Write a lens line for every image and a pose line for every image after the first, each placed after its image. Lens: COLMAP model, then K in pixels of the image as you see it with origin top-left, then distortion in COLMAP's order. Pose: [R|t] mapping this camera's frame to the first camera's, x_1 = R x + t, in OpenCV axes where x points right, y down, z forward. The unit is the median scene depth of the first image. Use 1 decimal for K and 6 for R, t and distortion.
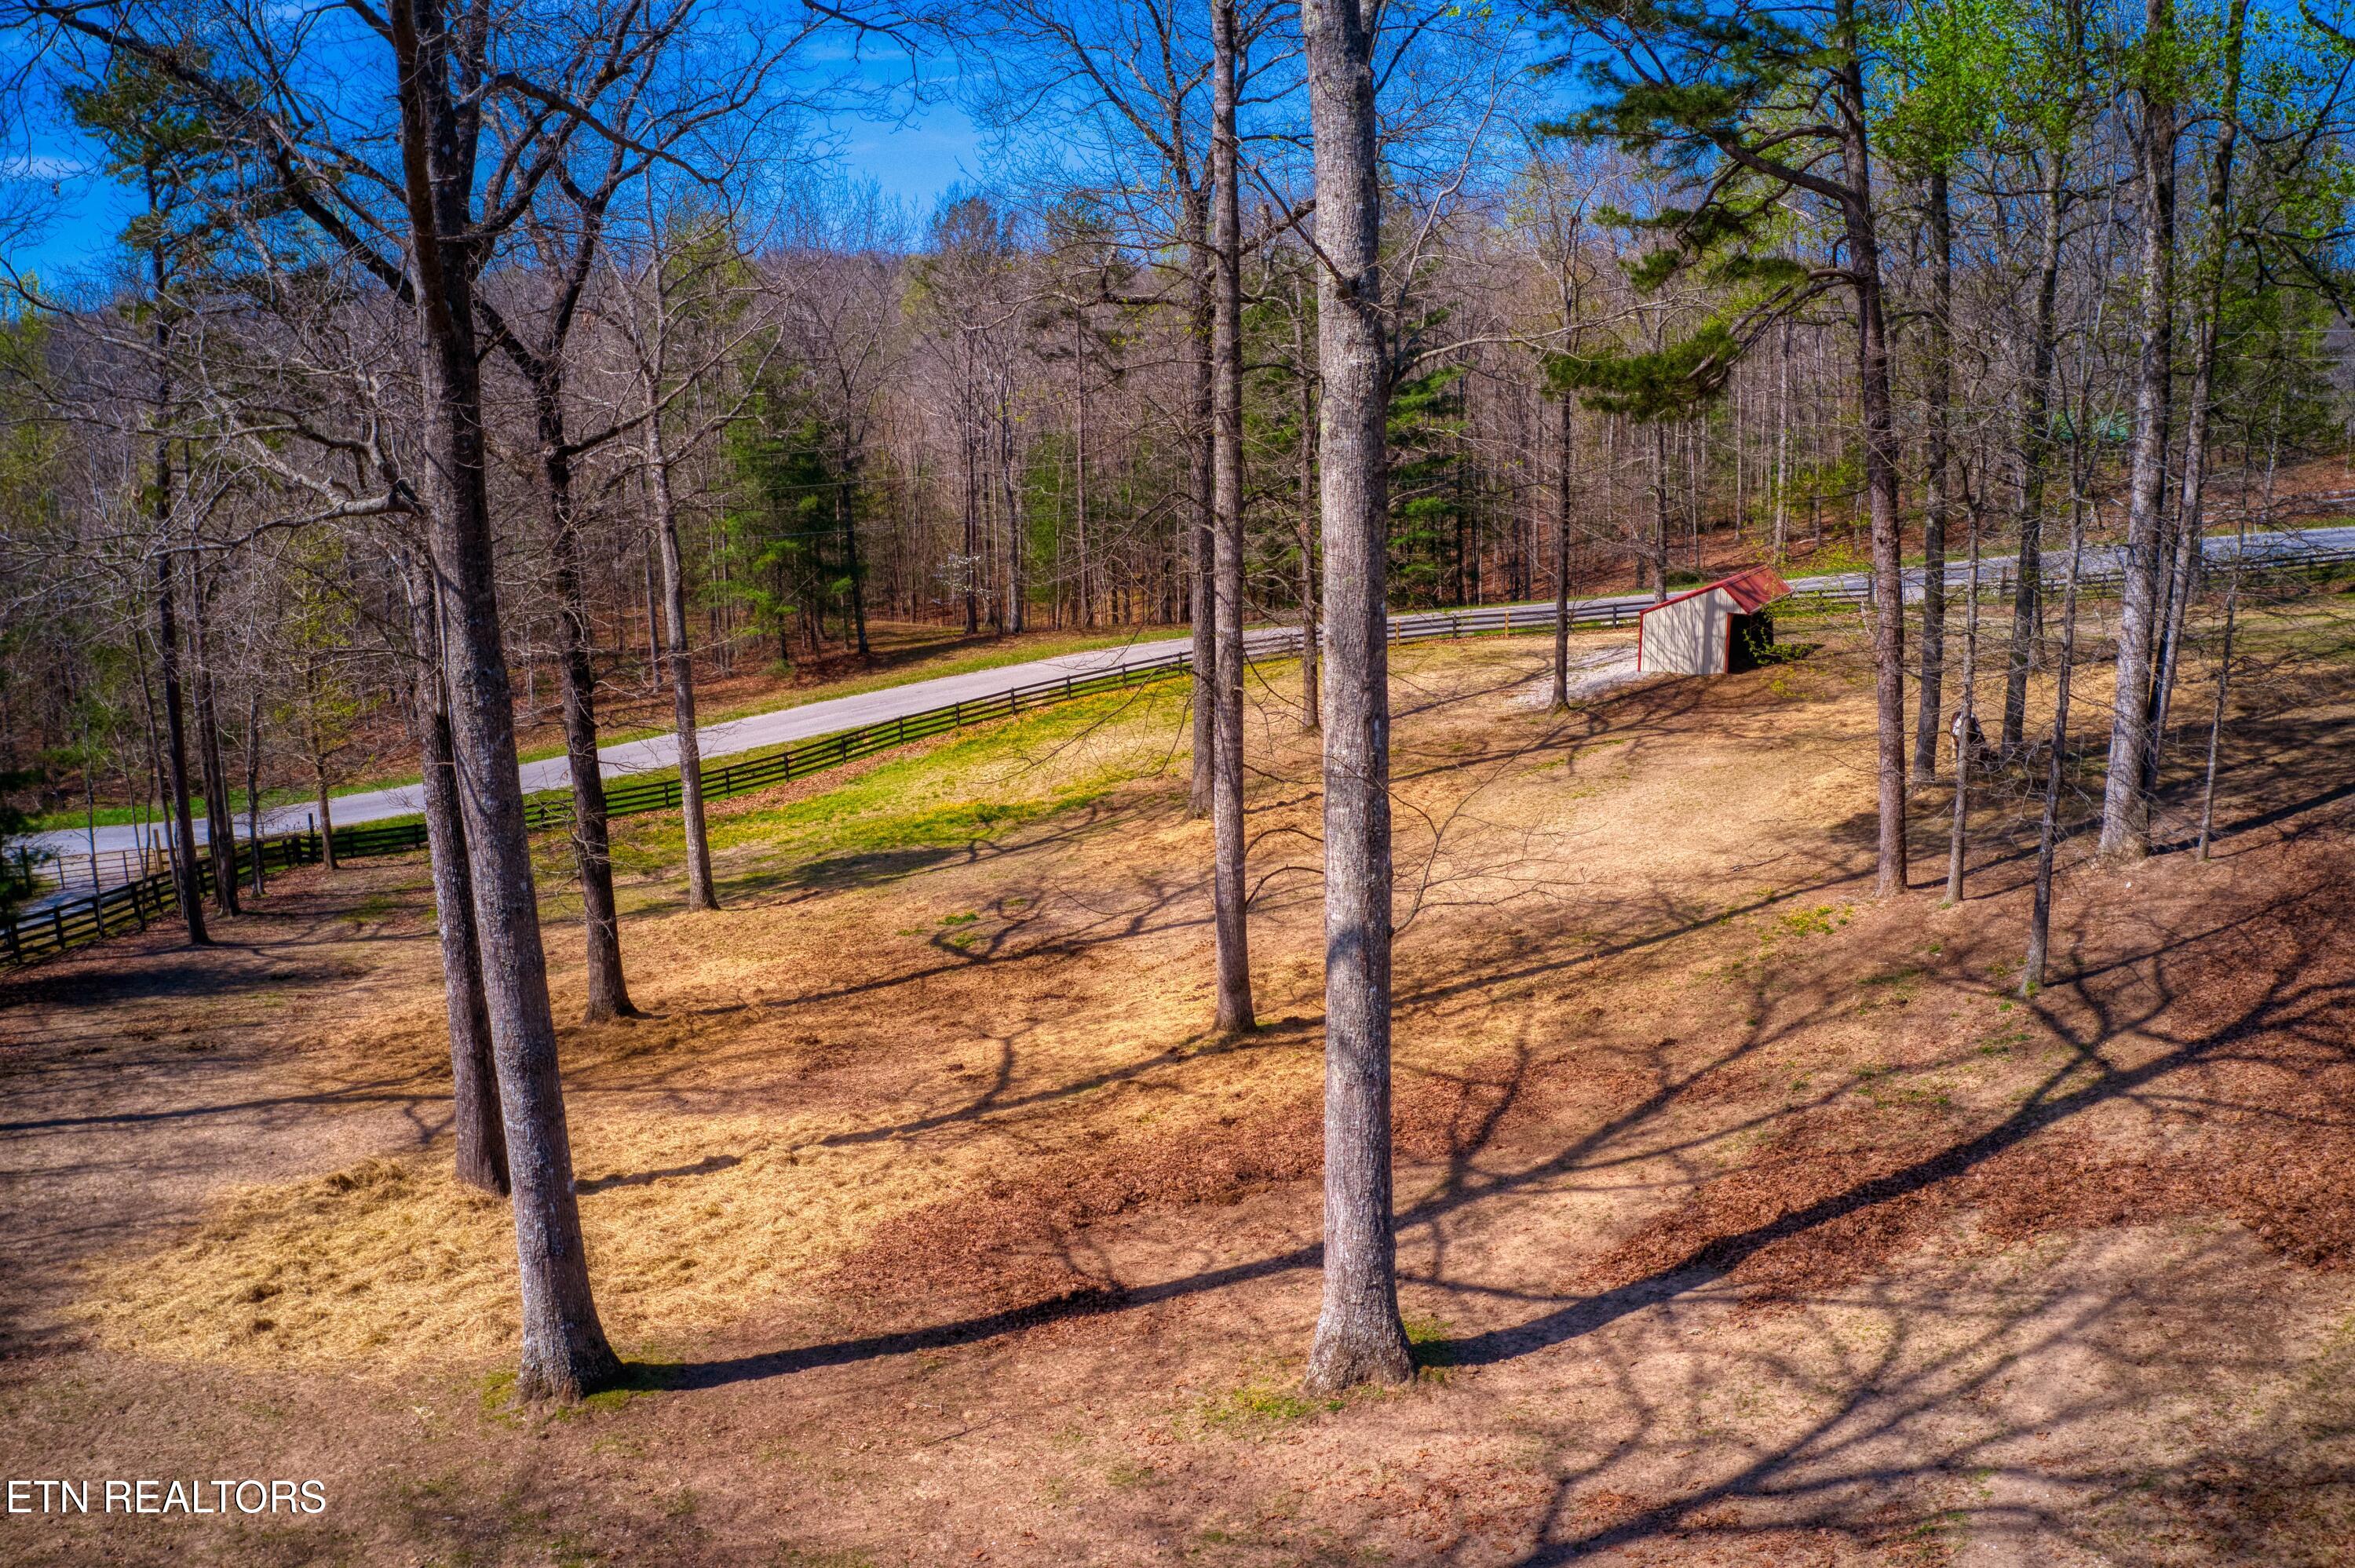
lens RADIAL K [[1858.1, 0, 1175.3], [0, 1858.1, 758.9], [0, 0, 1]] dist [-0.196152, 0.025576]
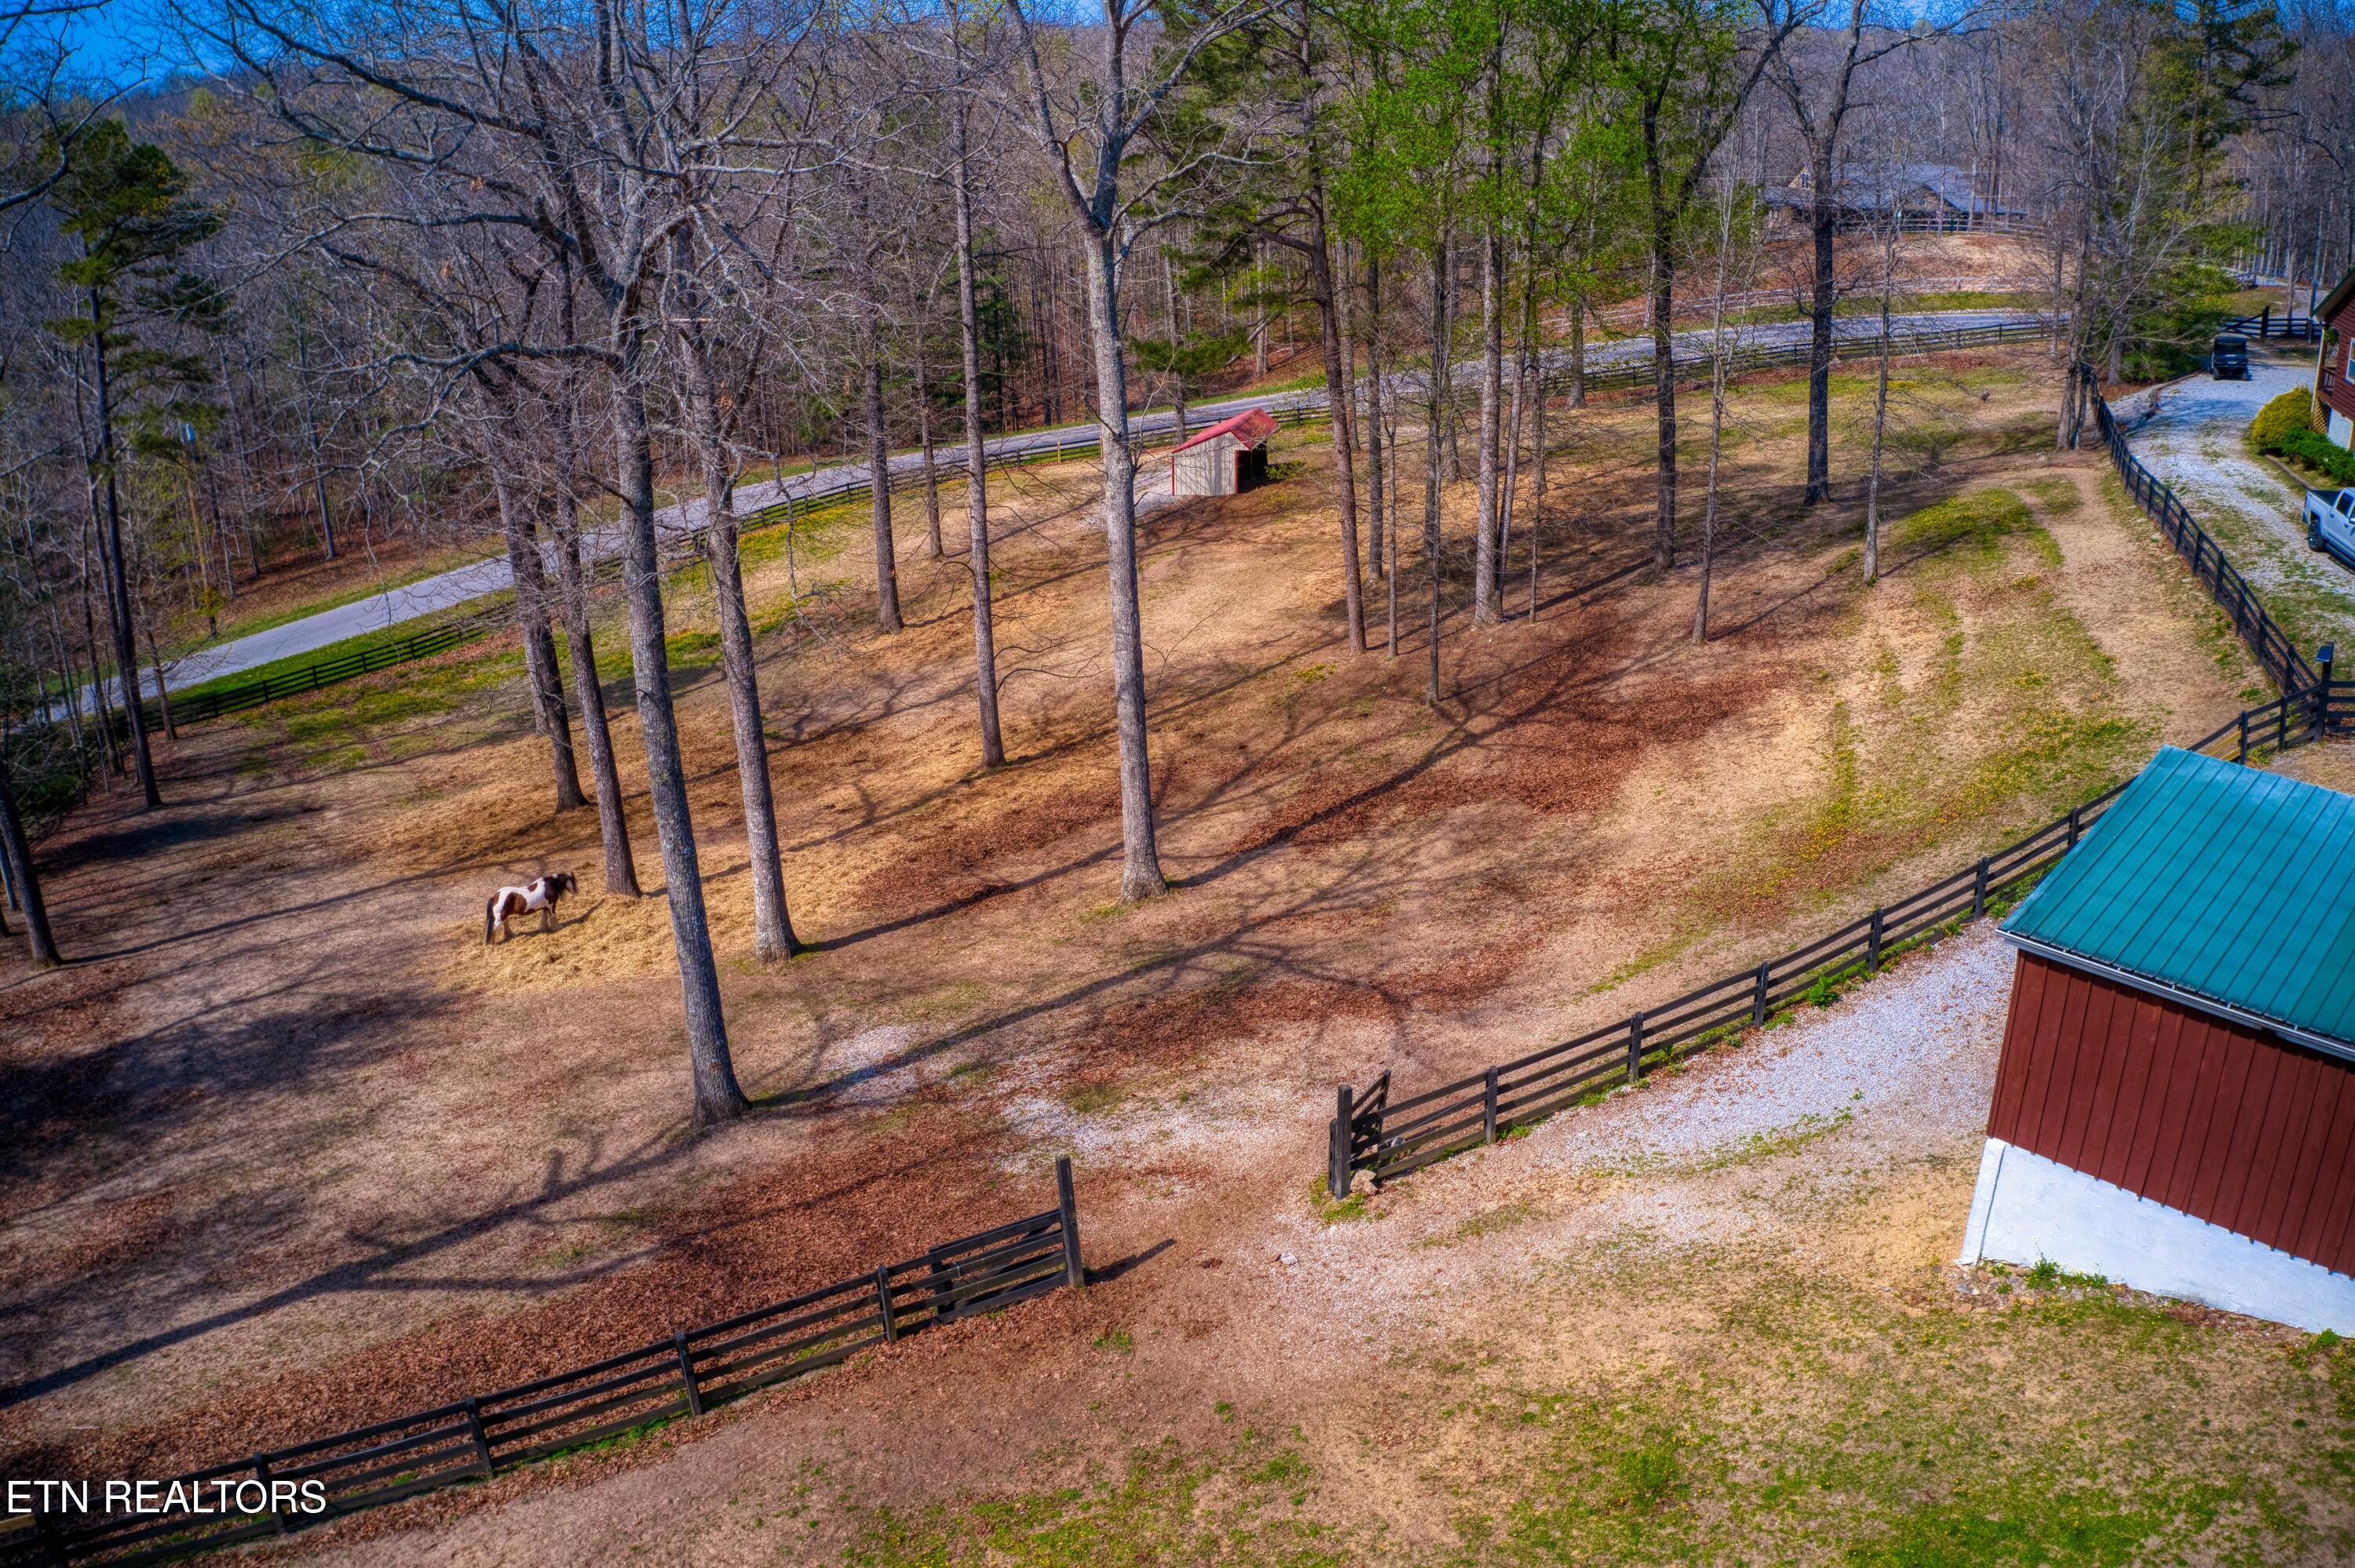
lens RADIAL K [[1869.5, 0, 1174.1], [0, 1869.5, 770.8], [0, 0, 1]] dist [-0.196085, 0.028078]
pose [[0.959772, -0.105069, 0.260382, -0.240158], [0.069040, 0.987186, 0.143865, -0.079015], [-0.272162, -0.120101, 0.954727, -0.649688]]
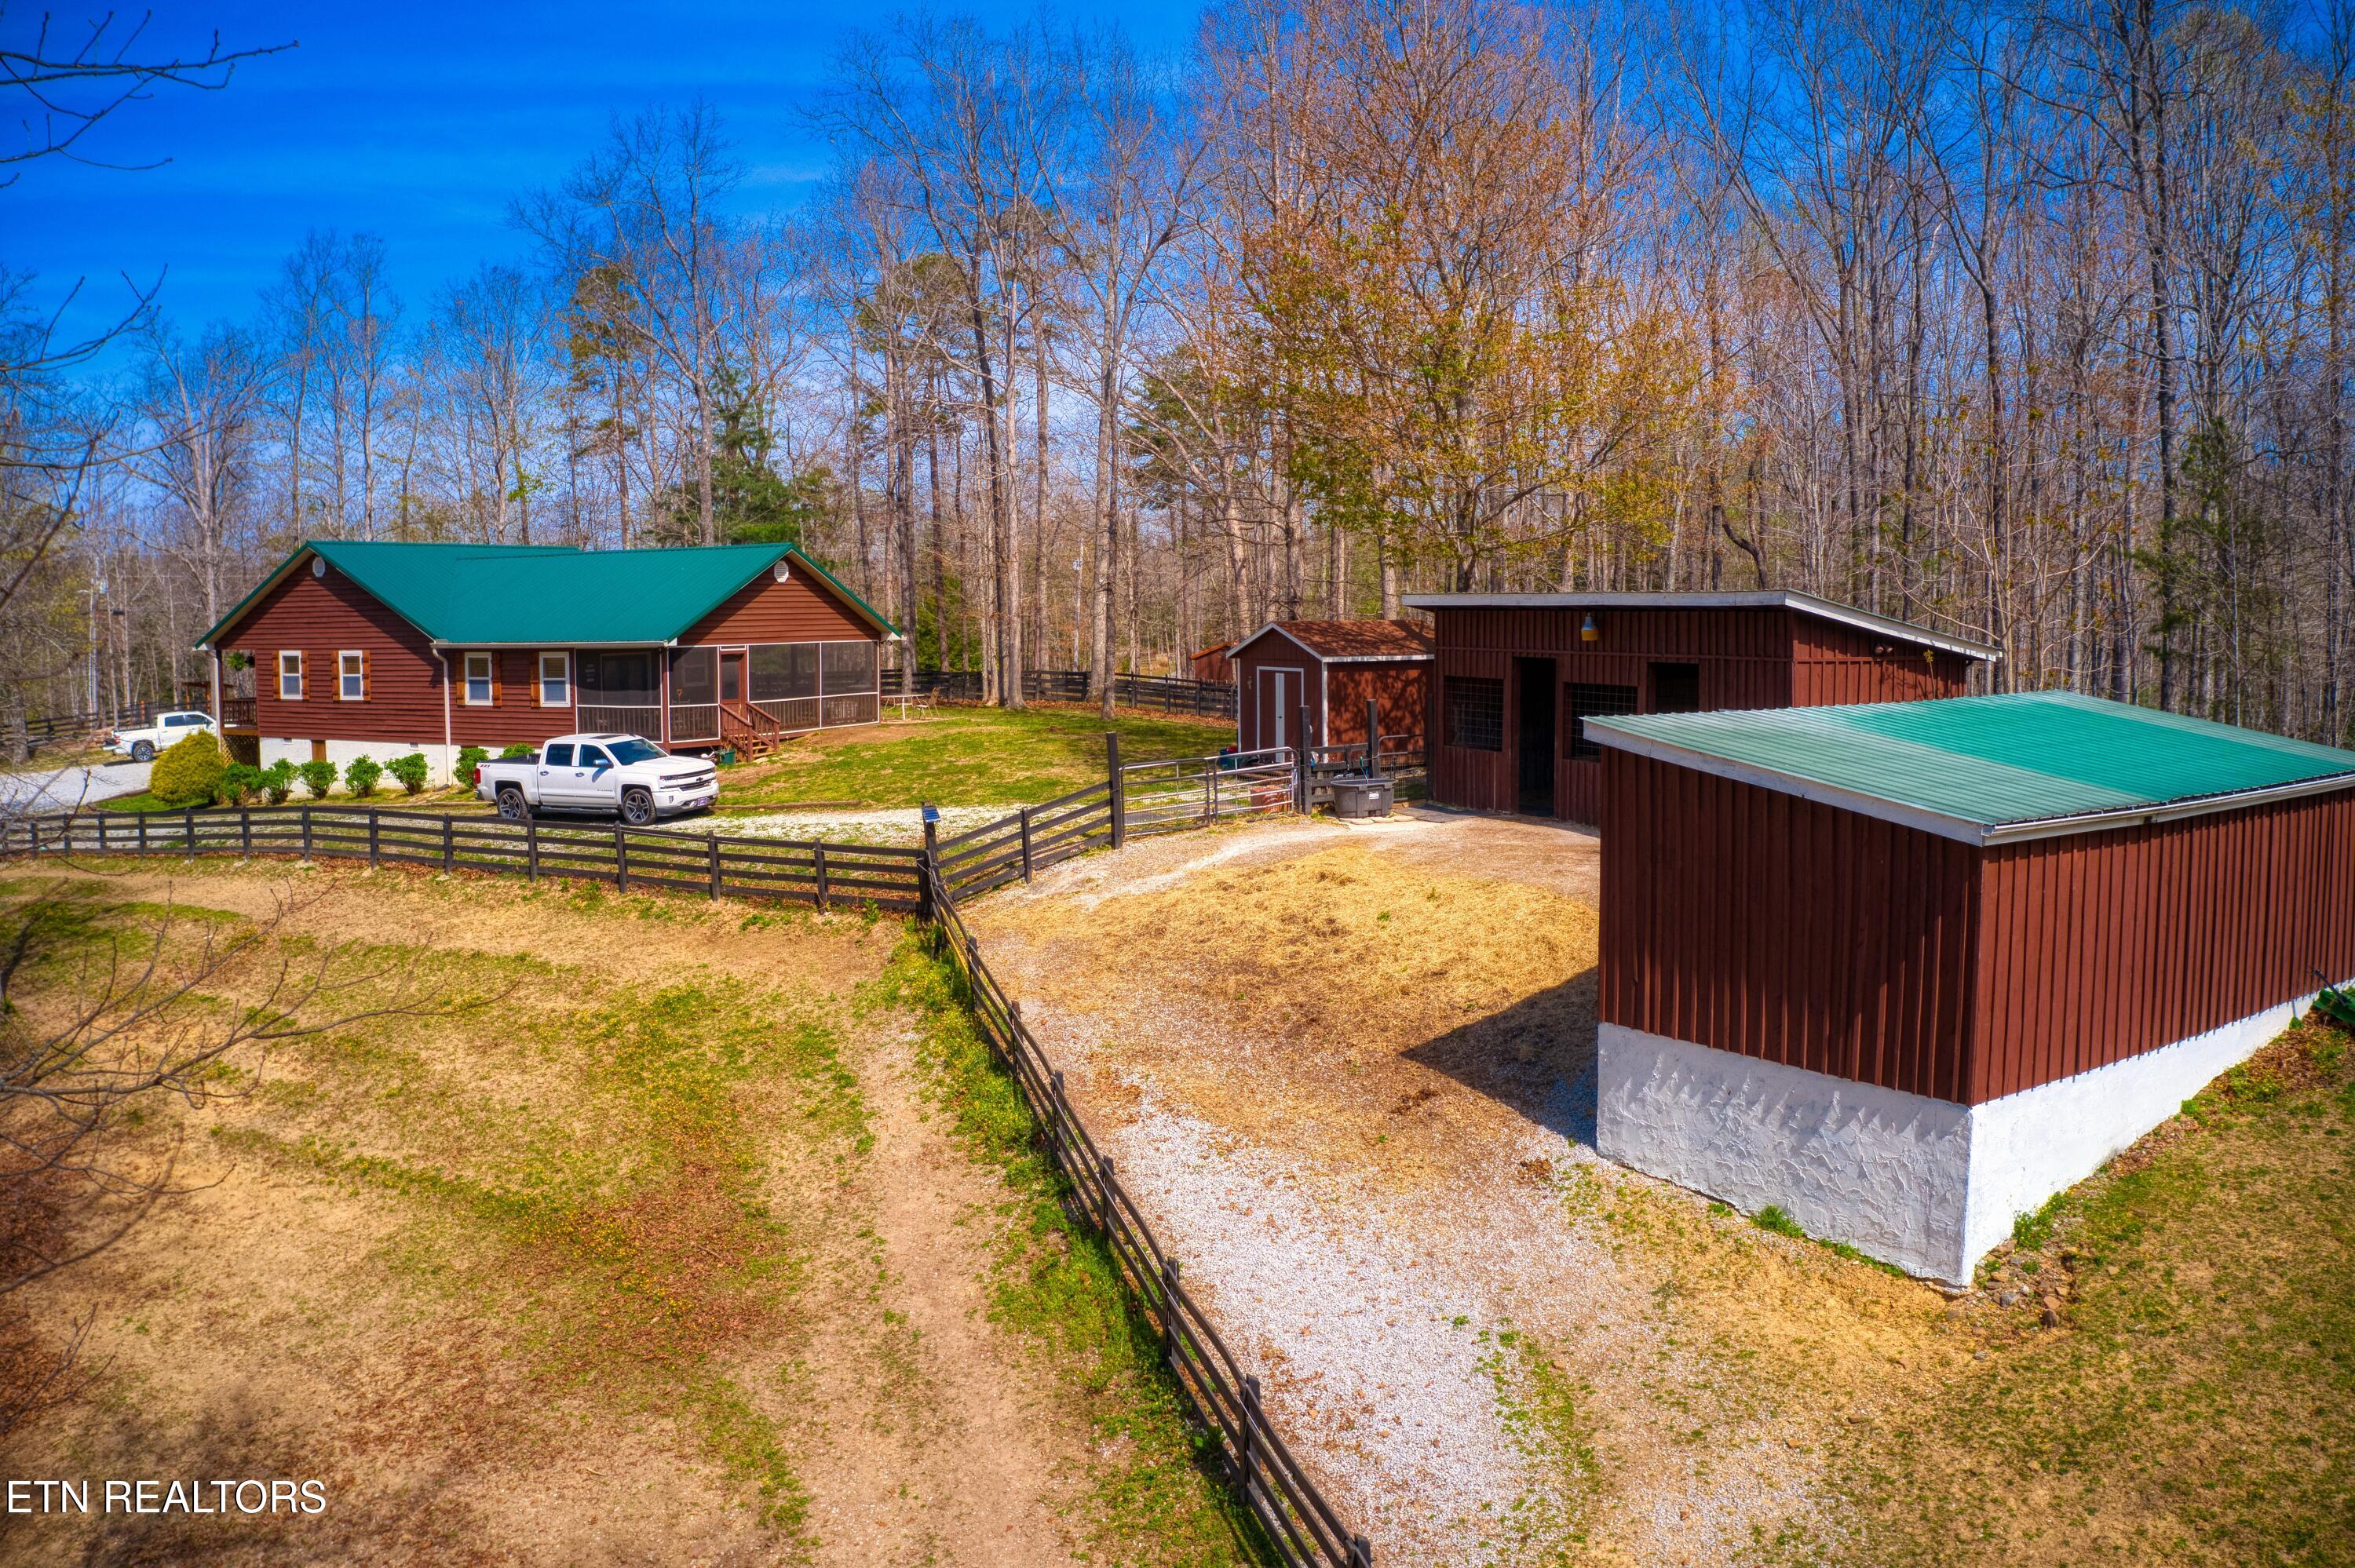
lens RADIAL K [[1869.5, 0, 1174.1], [0, 1869.5, 770.8], [0, 0, 1]] dist [-0.196085, 0.028078]
pose [[-0.101251, -0.071477, 0.992290, -0.286978], [0.241204, 0.965893, 0.094187, -0.038843], [-0.965178, 0.248880, -0.080557, 0.058741]]
